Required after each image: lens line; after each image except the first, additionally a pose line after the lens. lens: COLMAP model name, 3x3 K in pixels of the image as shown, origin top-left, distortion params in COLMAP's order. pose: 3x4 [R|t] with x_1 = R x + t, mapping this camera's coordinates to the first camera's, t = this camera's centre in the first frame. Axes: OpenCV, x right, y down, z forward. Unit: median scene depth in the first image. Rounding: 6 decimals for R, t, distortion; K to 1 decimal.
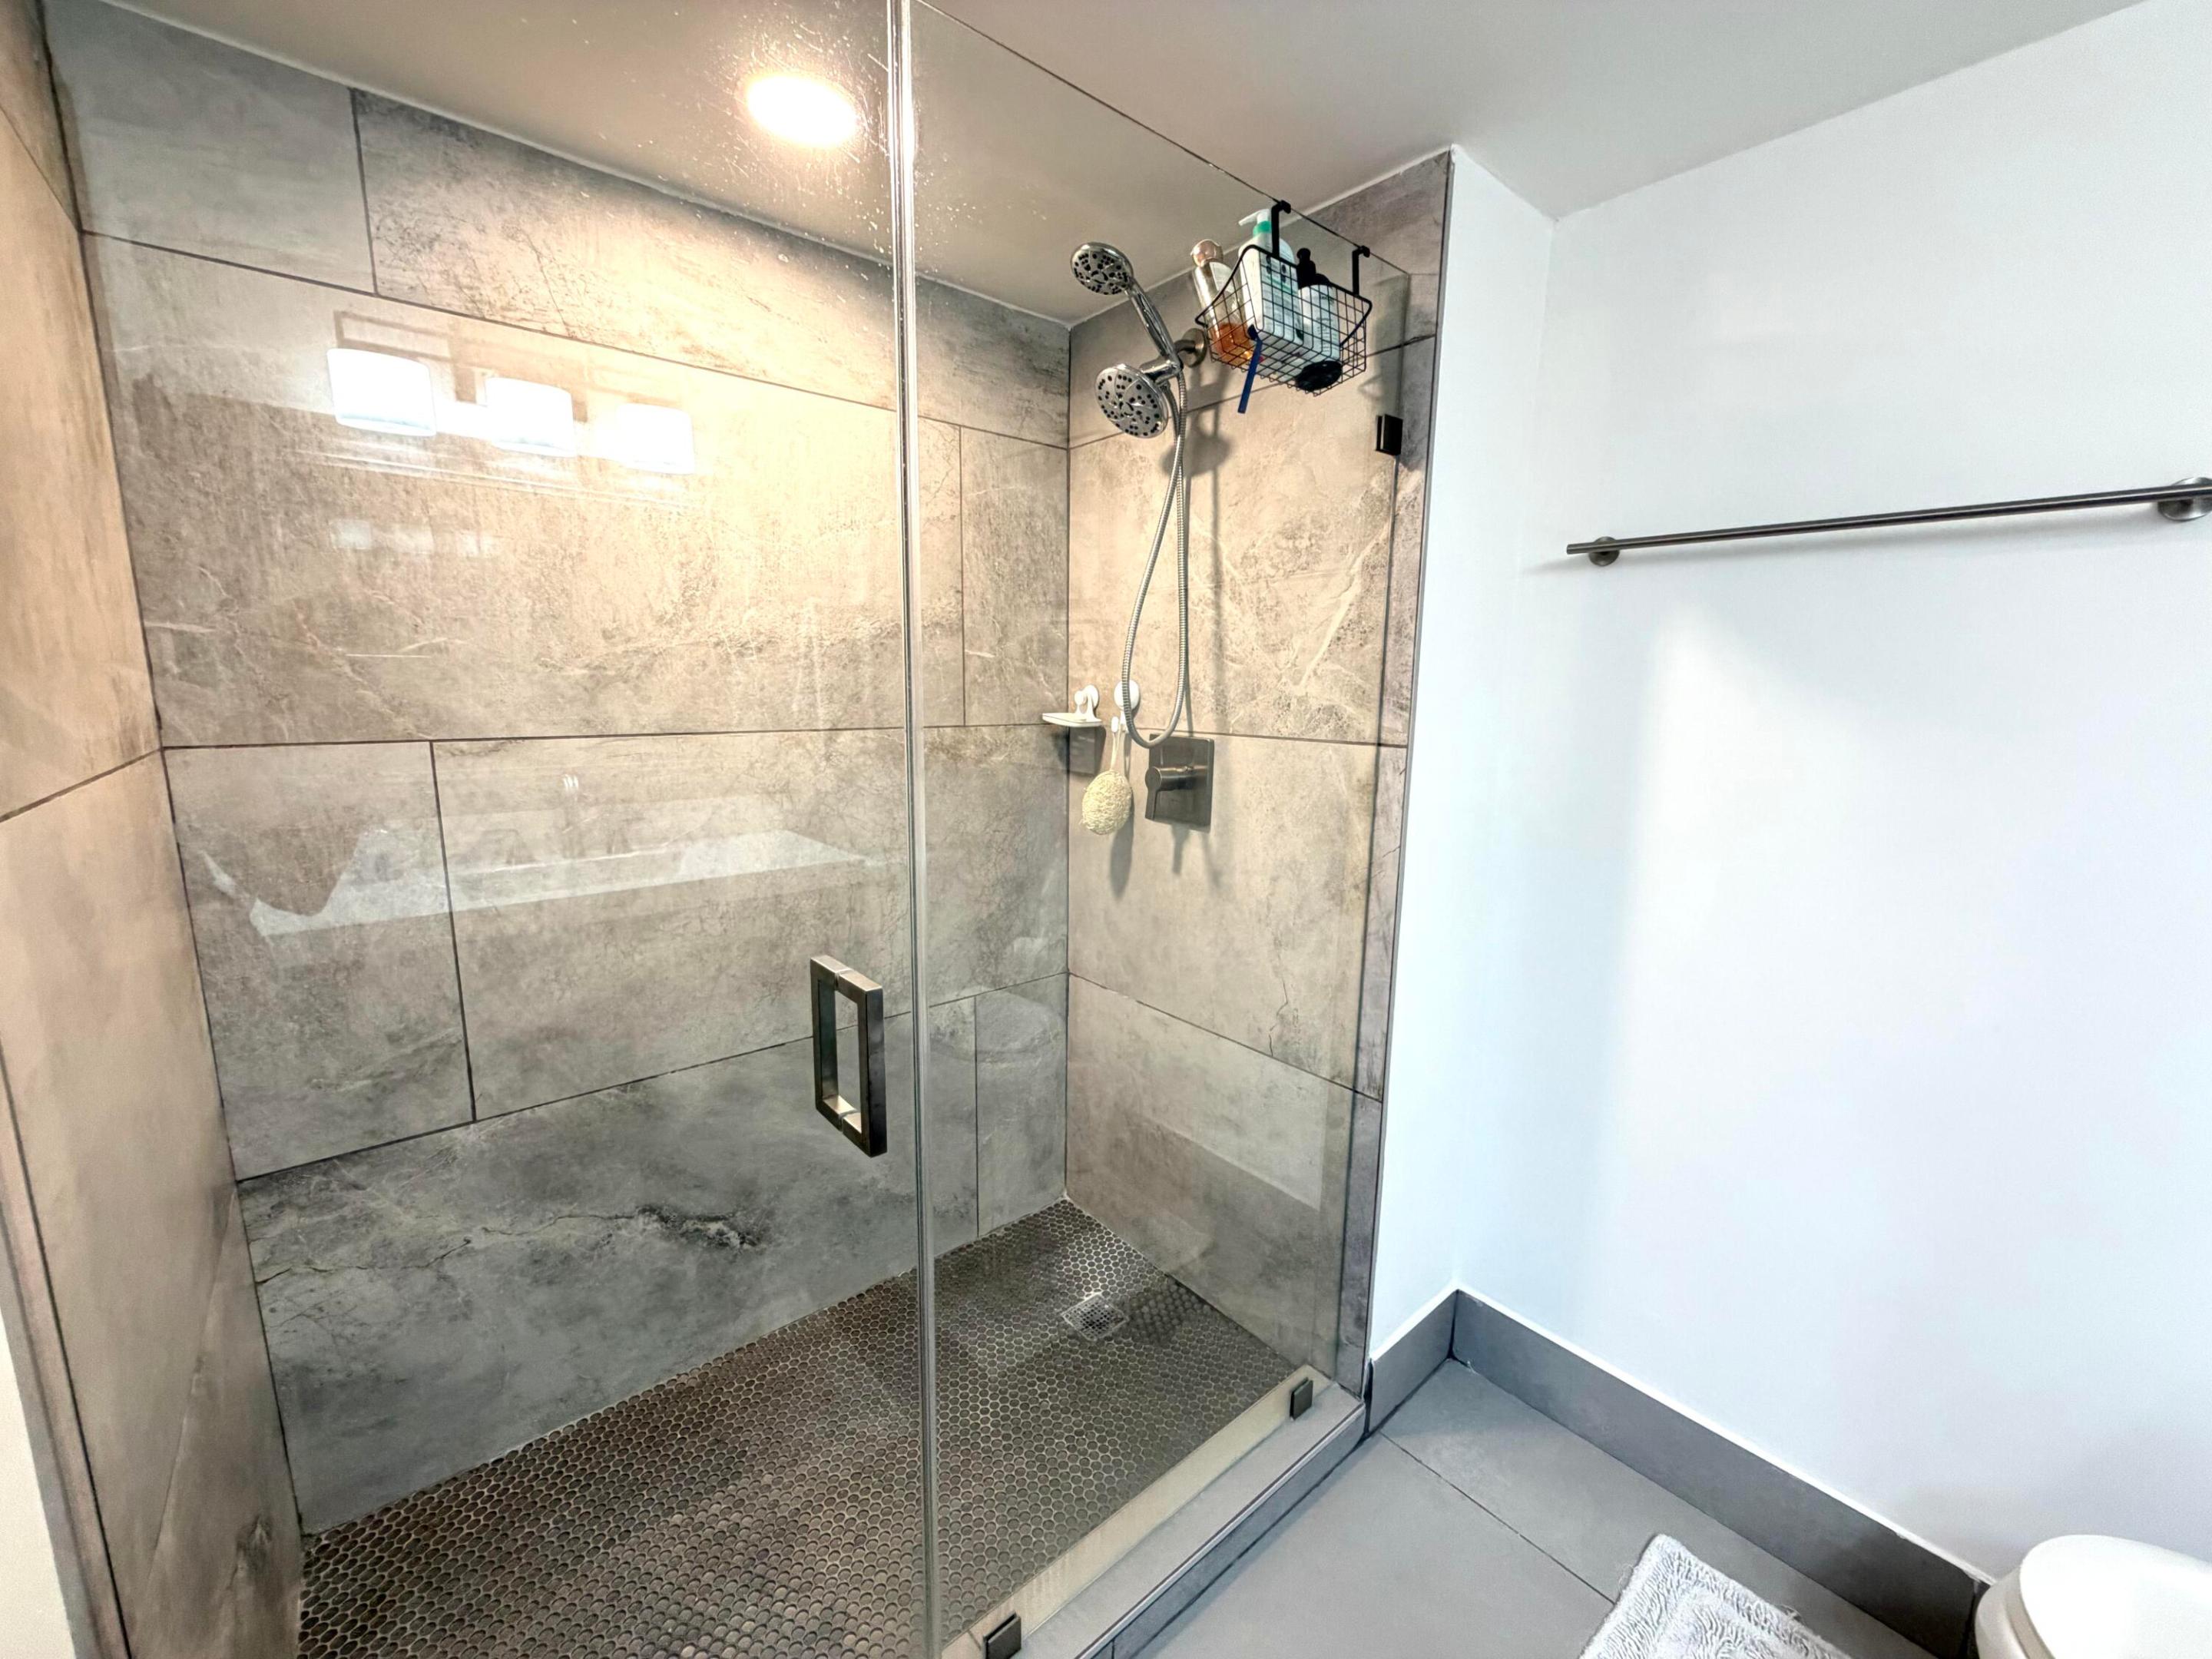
lens RADIAL K [[881.1, 0, 1102.6], [0, 881.1, 832.4], [0, 0, 1]] dist [-0.000251, 0.000131]
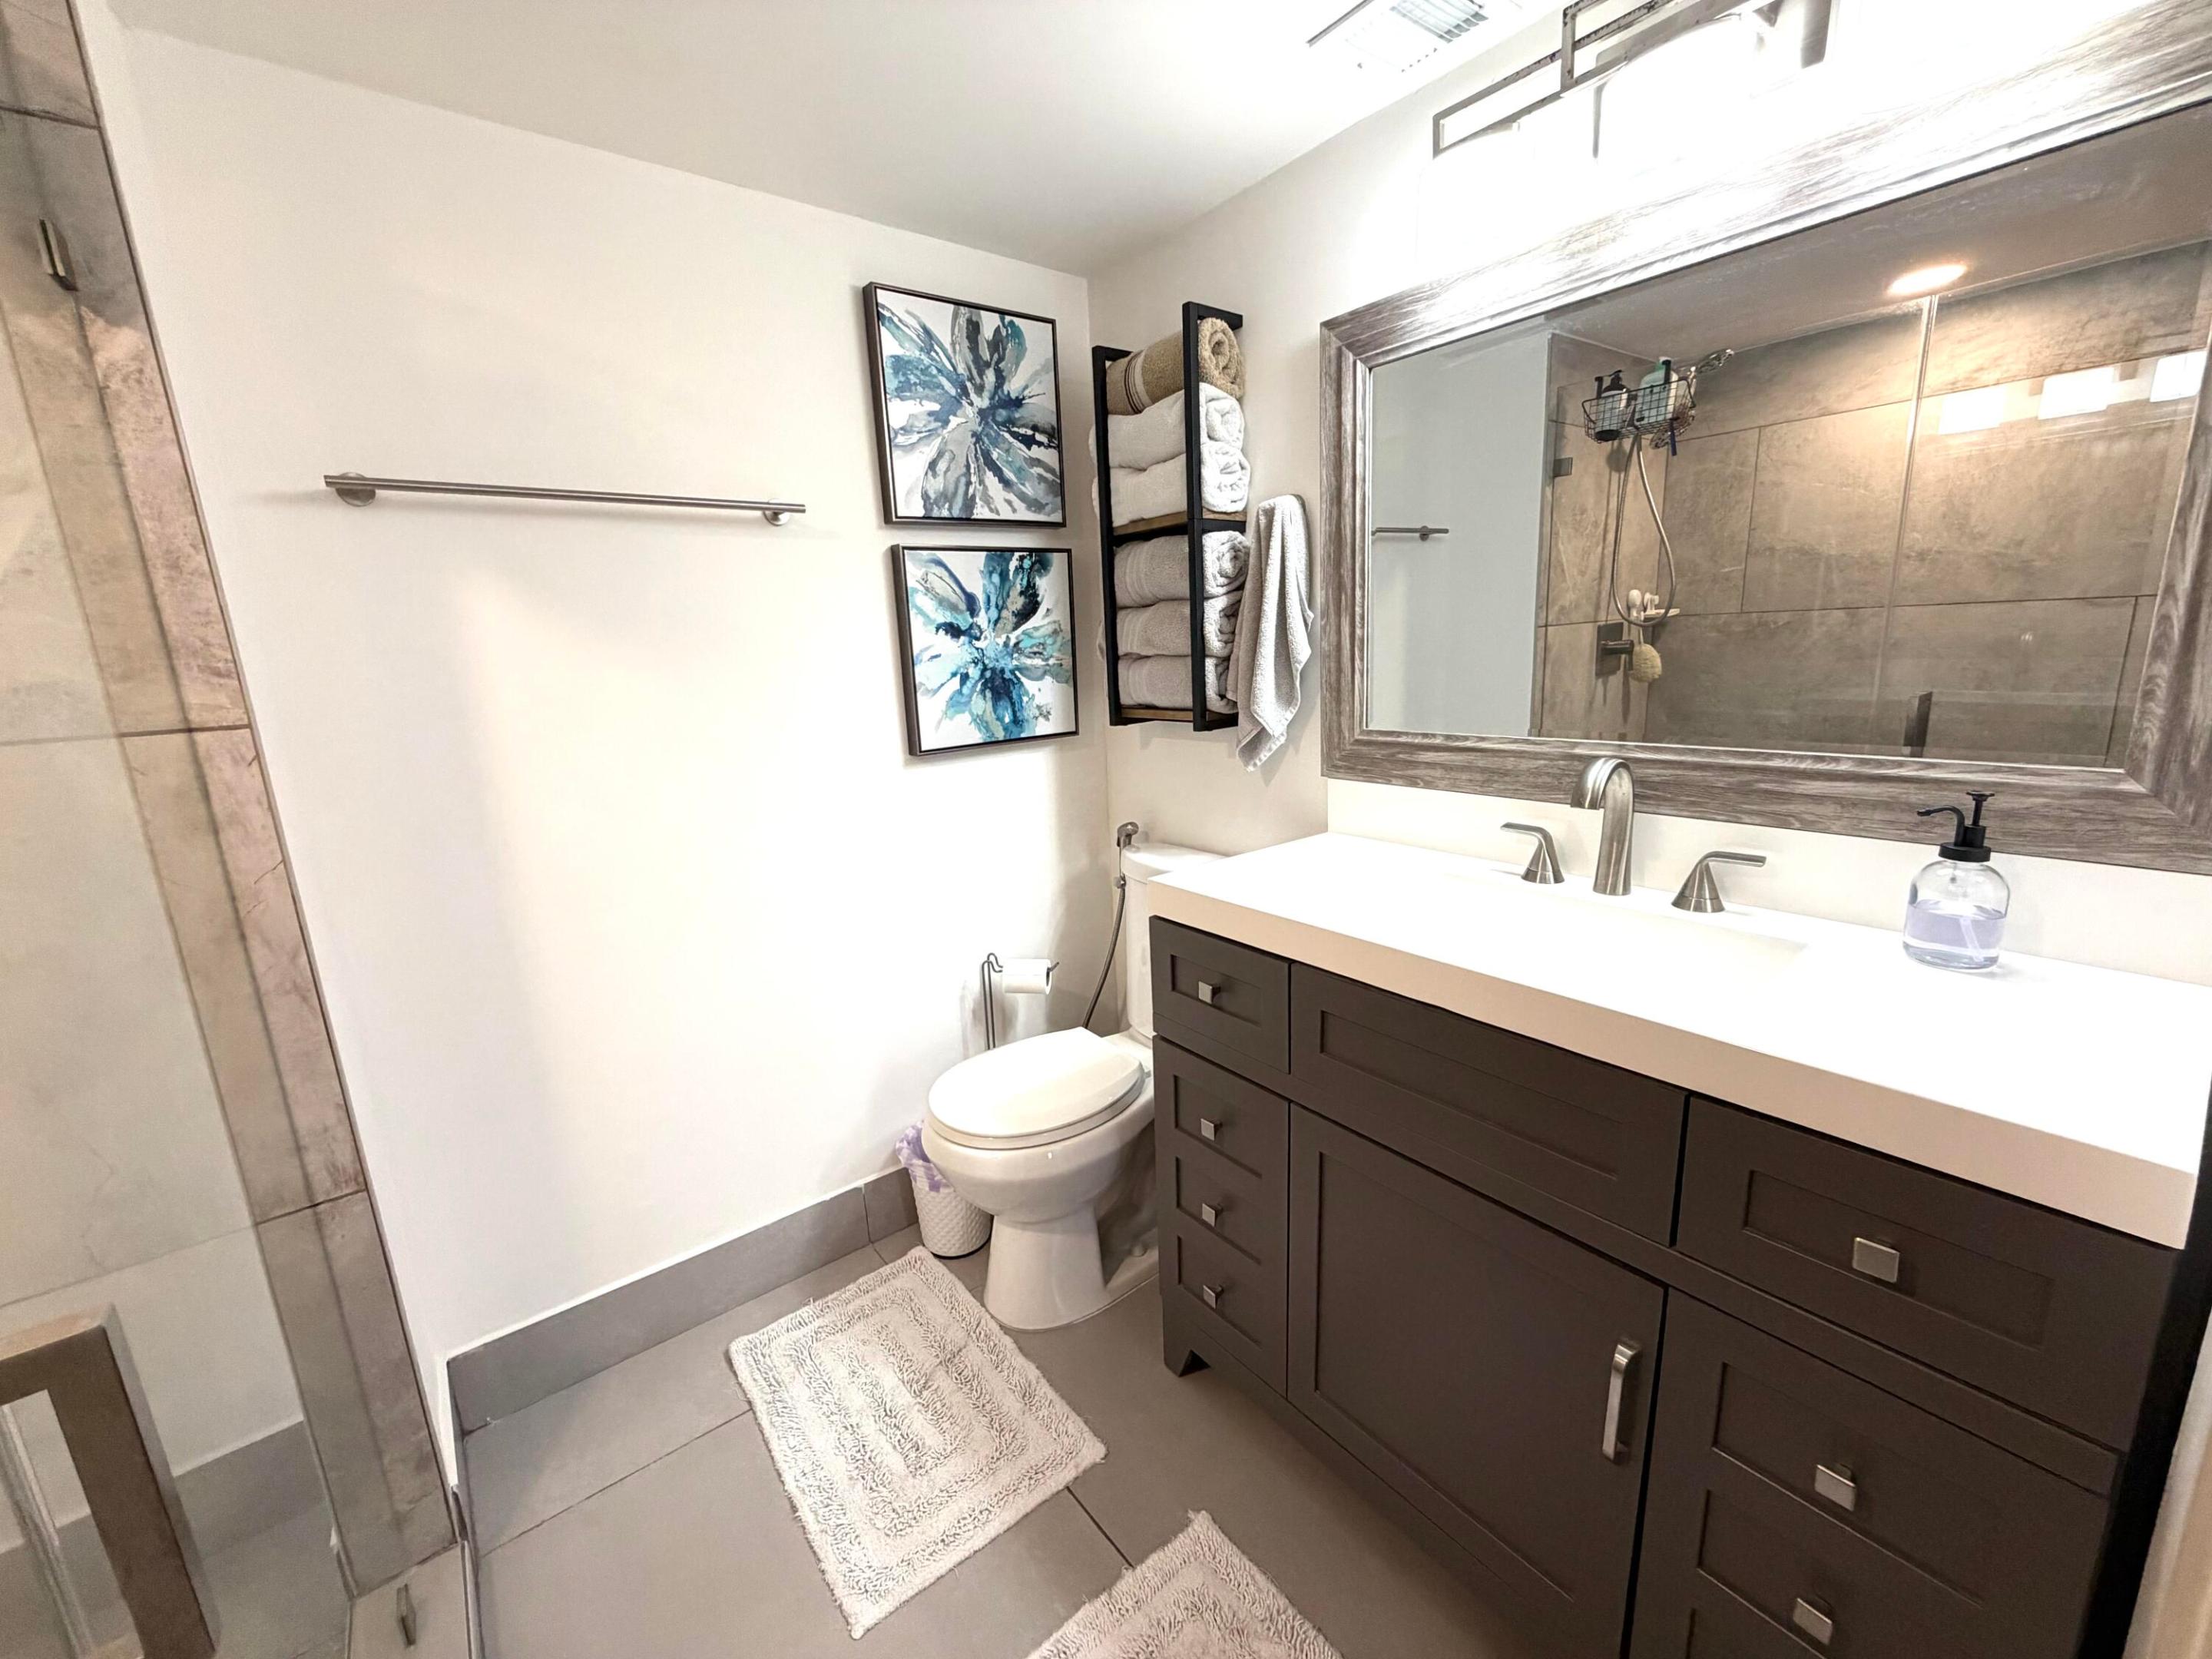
lens RADIAL K [[881.1, 0, 1102.2], [0, 881.1, 831.4], [0, 0, 1]] dist [-0.000251, 0.000131]
pose [[0.038109, -0.227499, 0.973032, -0.312199], [0.214013, 0.953004, 0.214435, -0.016810], [-0.976087, 0.200070, 0.085006, 0.230063]]
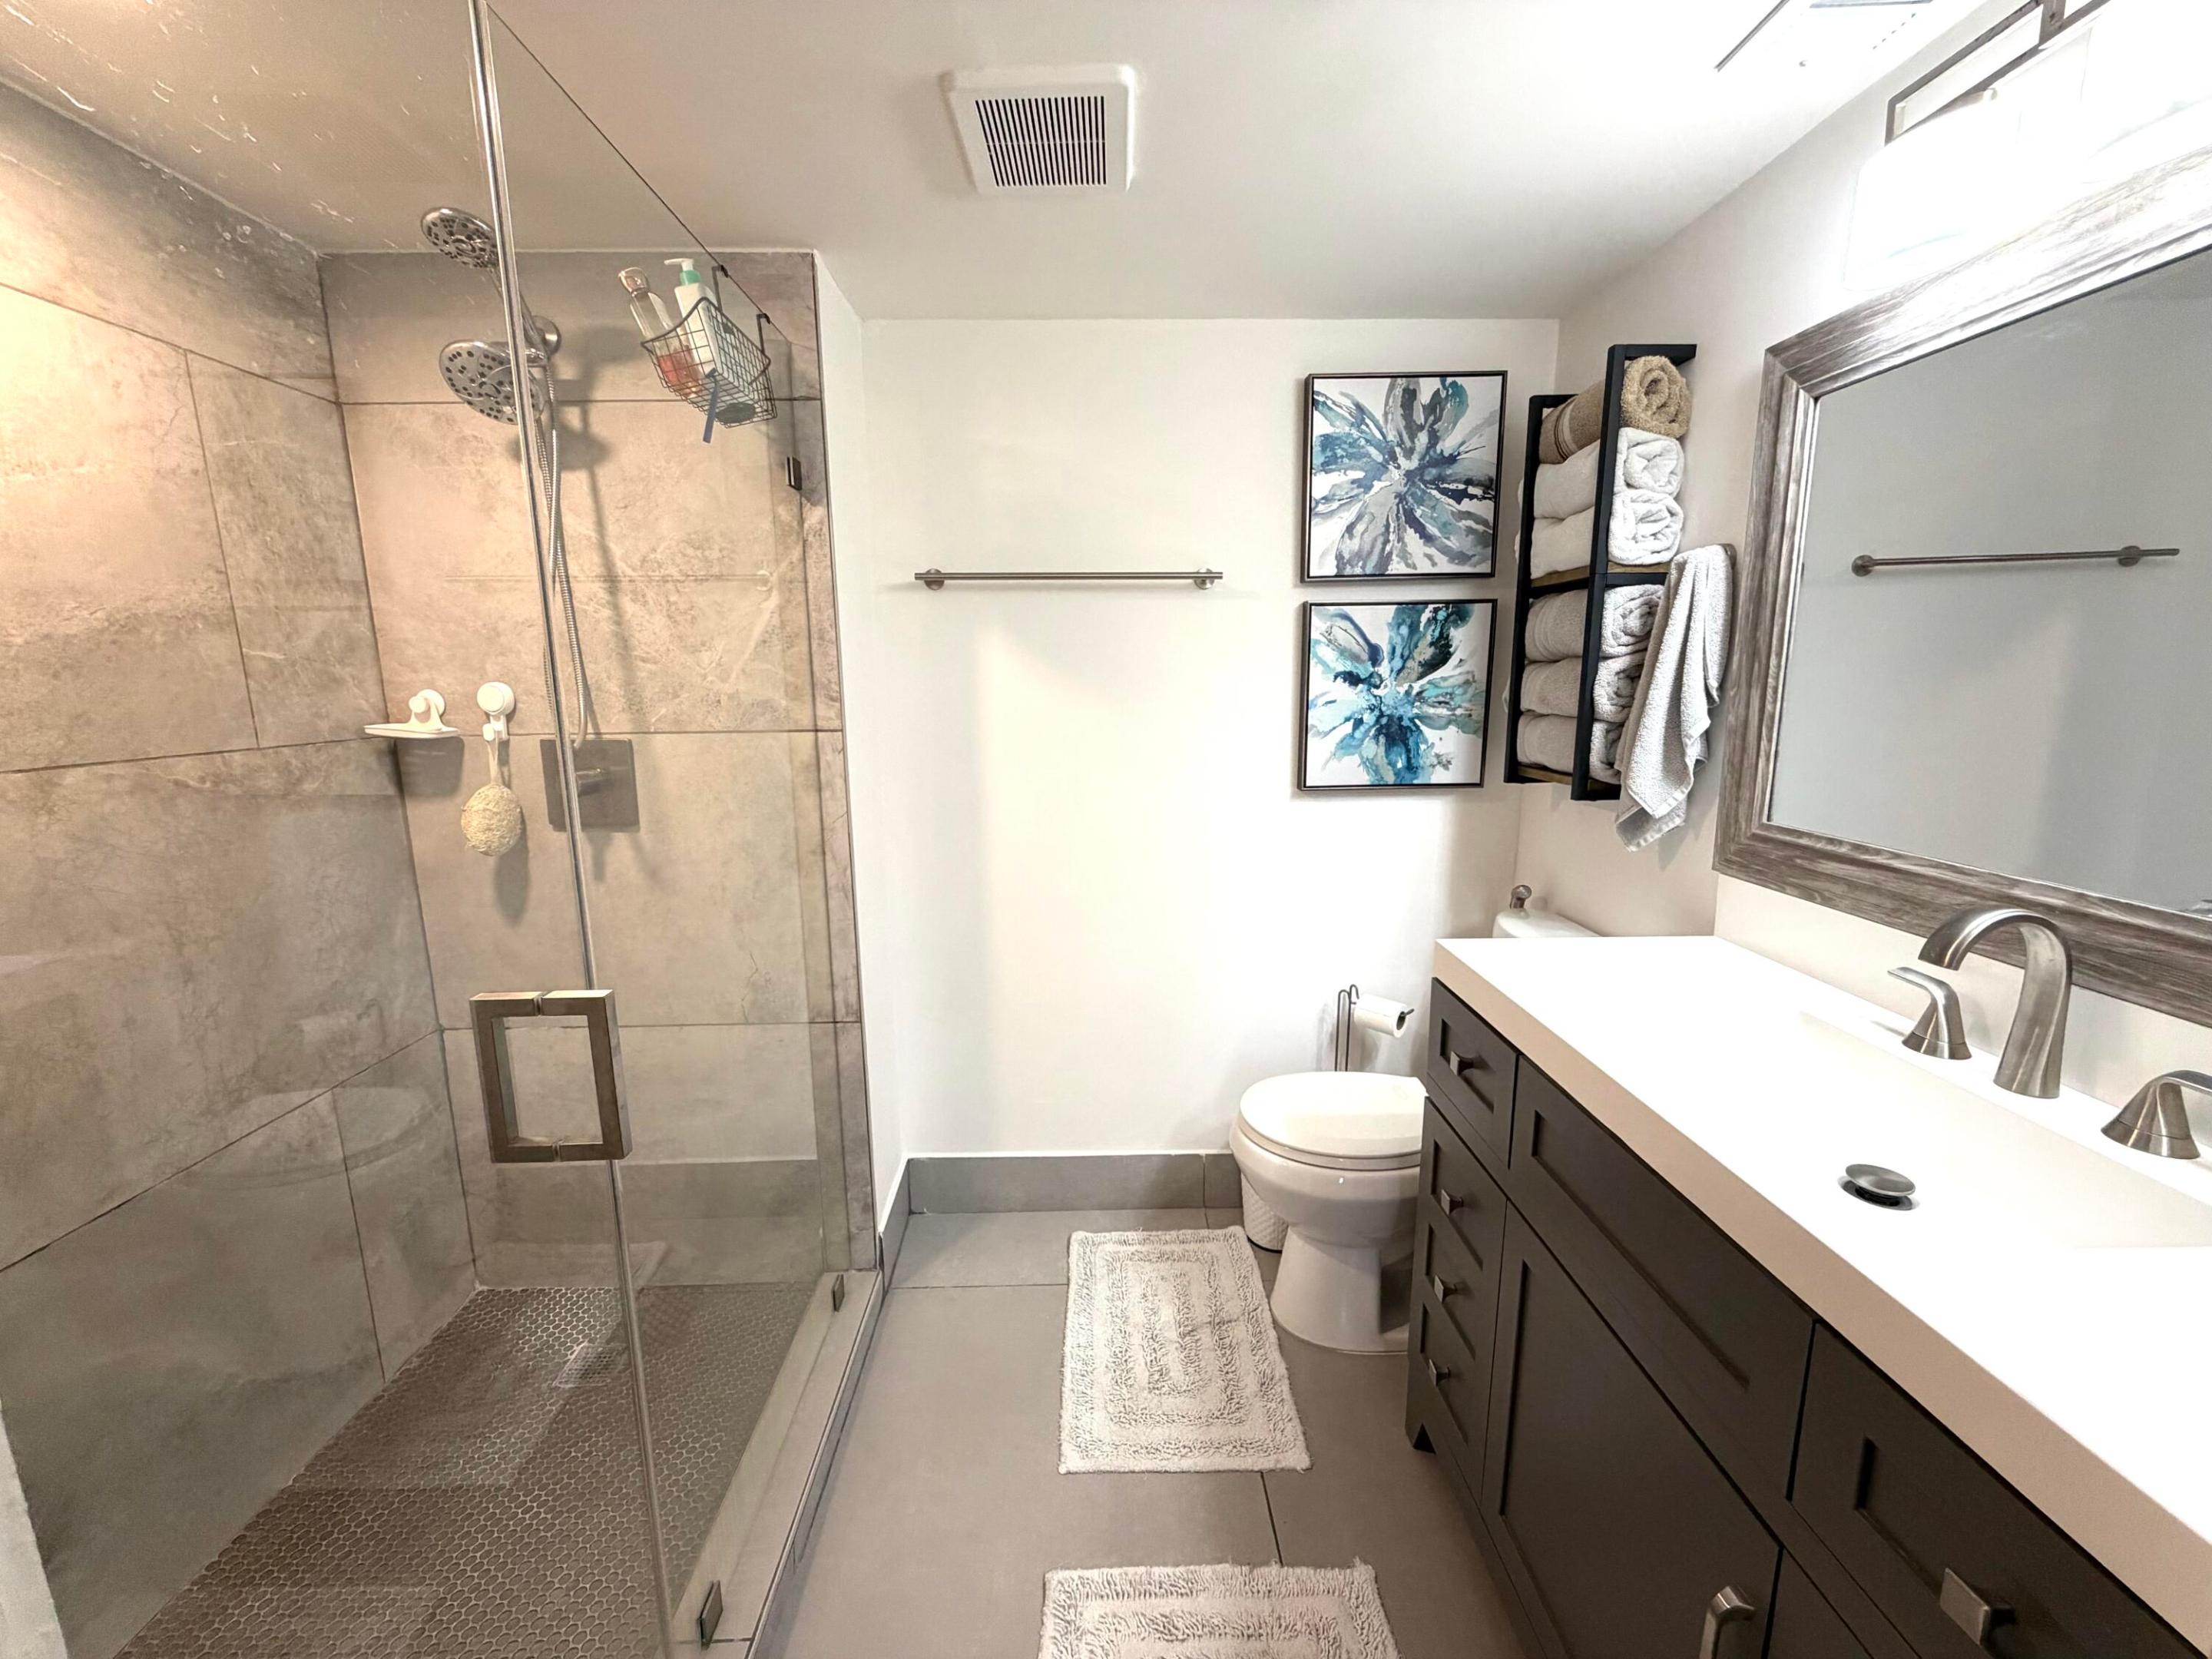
lens RADIAL K [[881.1, 0, 1100.9], [0, 881.1, 832.7], [0, 0, 1]] dist [-0.000251, 0.000131]
pose [[0.631619, -0.158446, 0.758915, -0.334581], [0.149359, 0.985424, 0.081429, -0.002102], [-0.760755, 0.061919, 0.646078, -0.055807]]
